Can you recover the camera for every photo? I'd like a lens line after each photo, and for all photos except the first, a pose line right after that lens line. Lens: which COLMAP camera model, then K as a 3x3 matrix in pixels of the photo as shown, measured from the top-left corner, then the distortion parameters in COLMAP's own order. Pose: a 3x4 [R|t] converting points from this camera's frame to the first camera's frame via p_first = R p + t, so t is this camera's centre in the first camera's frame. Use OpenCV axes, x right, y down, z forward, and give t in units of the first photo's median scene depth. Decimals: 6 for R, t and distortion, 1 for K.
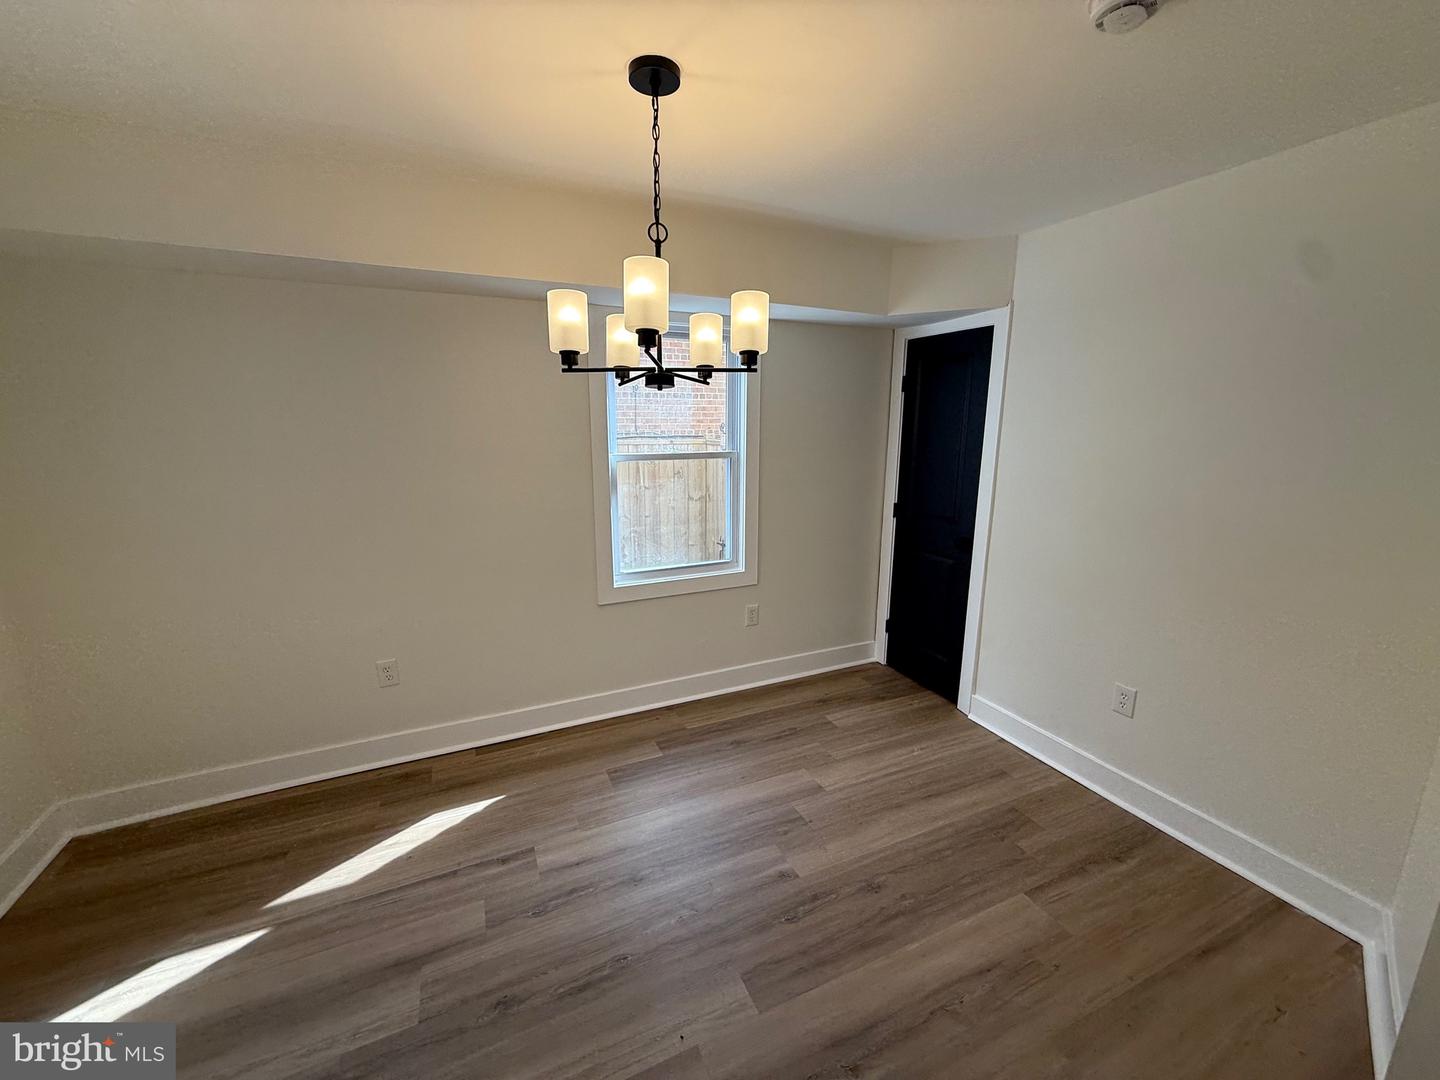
lens RADIAL K [[569.4, 0, 717.1], [0, 569.4, 542.4], [0, 0, 1]] dist [0.000588, 0.000294]
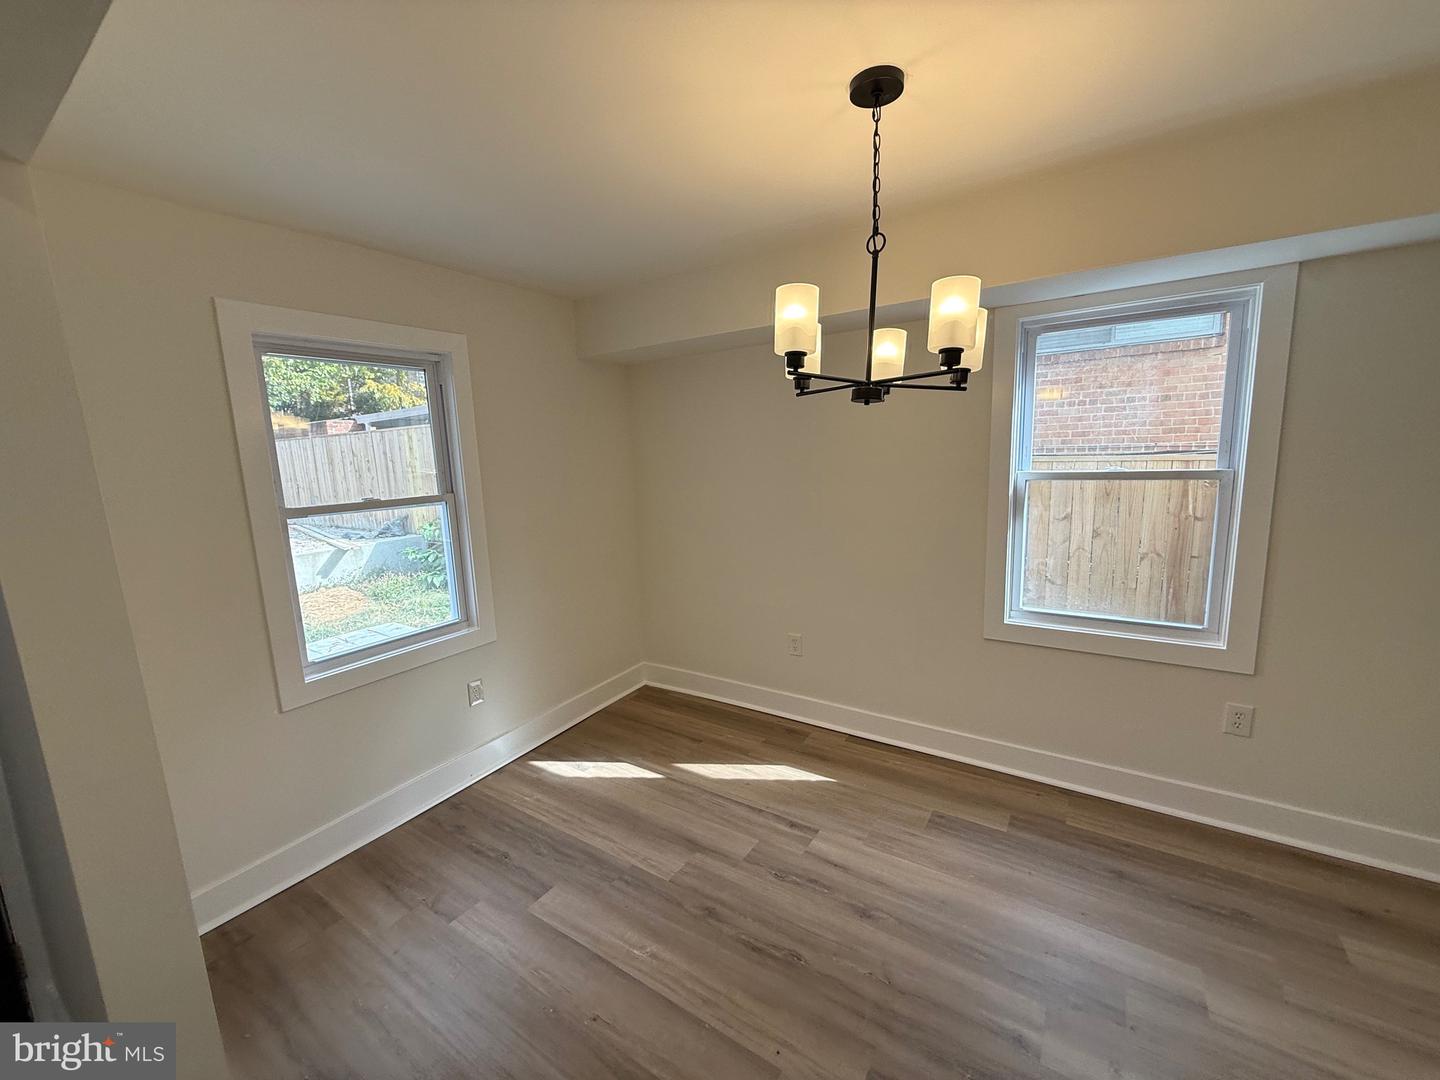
lens RADIAL K [[569.4, 0, 717.1], [0, 569.4, 542.4], [0, 0, 1]] dist [0.000588, 0.000294]
pose [[0.527458, 0.114355, -0.841850, 0.398254], [-0.140151, 0.989036, 0.046538, -0.028915], [0.837941, 0.093439, 0.537702, 0.187635]]
